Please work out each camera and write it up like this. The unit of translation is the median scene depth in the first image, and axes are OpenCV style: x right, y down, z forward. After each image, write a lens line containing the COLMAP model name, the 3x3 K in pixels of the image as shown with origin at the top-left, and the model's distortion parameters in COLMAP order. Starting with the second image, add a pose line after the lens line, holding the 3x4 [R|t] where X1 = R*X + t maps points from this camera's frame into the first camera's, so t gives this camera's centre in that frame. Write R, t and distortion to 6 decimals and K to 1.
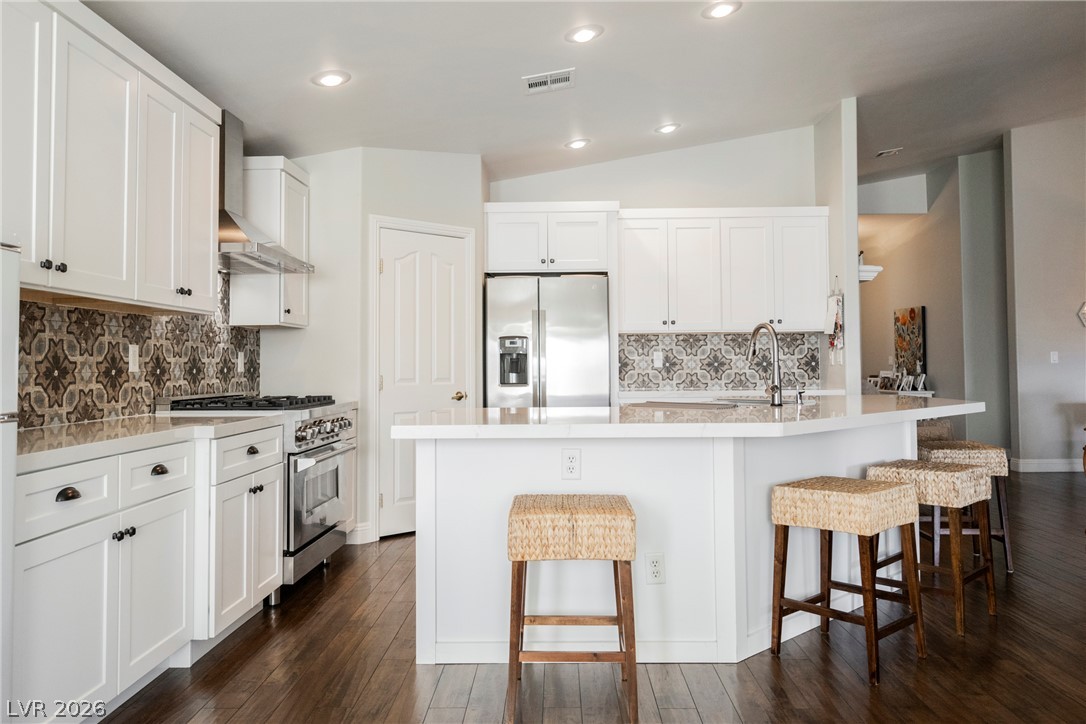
lens RADIAL K [[824.1, 0, 541.0], [0, 824.1, 340.5], [0, 0, 1]] dist [-0.002258, 0.002504]
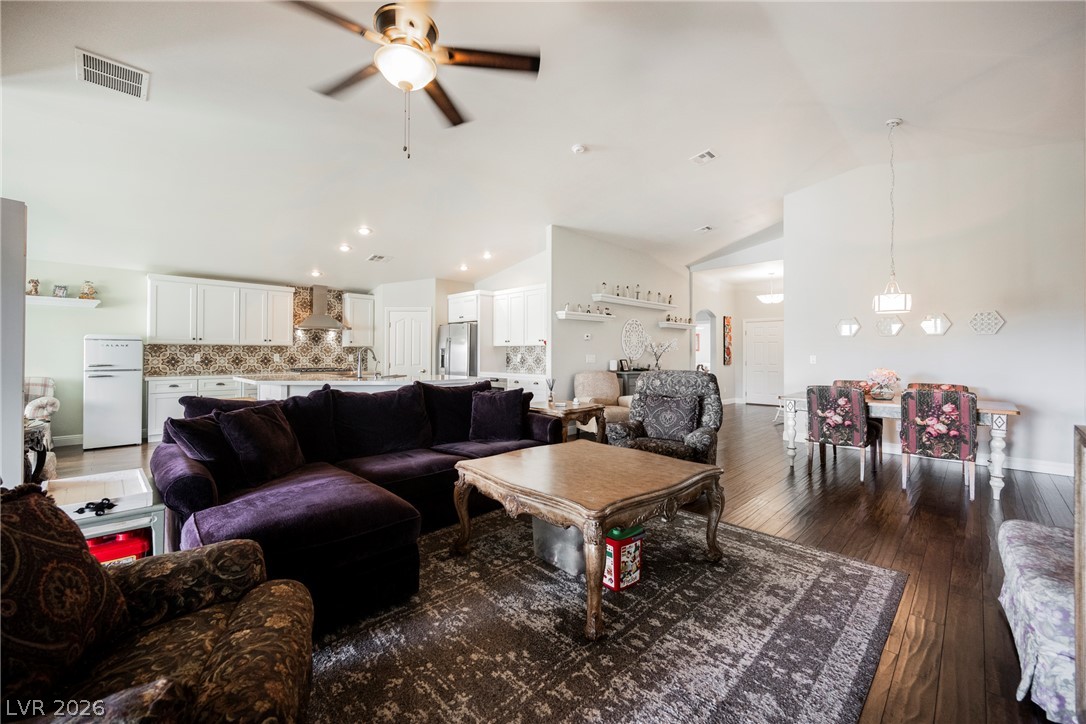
lens RADIAL K [[432.8, 0, 545.1], [0, 432.8, 351.2], [0, 0, 1]] dist [-0.000617, -0.000173]
pose [[0.722076, 0.005045, -0.691795, 1.156667], [0.013394, 0.999684, 0.021272, -0.021082], [0.691684, -0.024626, 0.721780, 0.264692]]
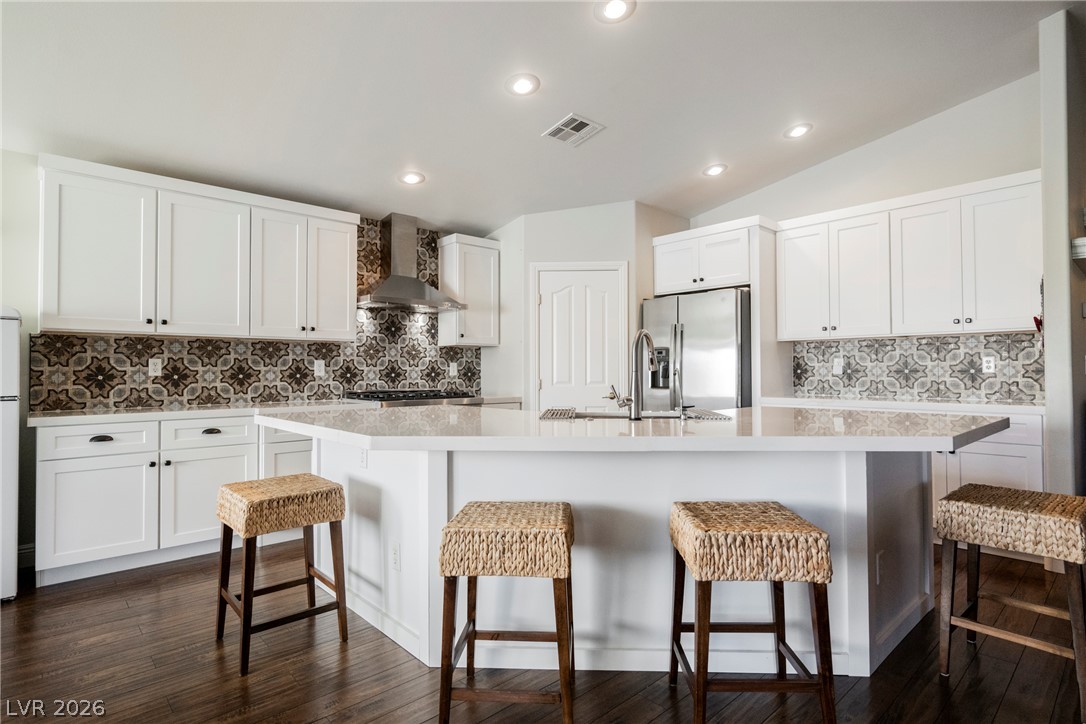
lens RADIAL K [[556.7, 0, 544.7], [0, 556.7, 362.1], [0, 0, 1]] dist [-0.002331, 0.000756]
pose [[0.693823, -0.006570, -0.720116, 0.445677], [0.021026, 0.999717, 0.011138, 0.004115], [0.719839, -0.022869, 0.693764, 0.336113]]
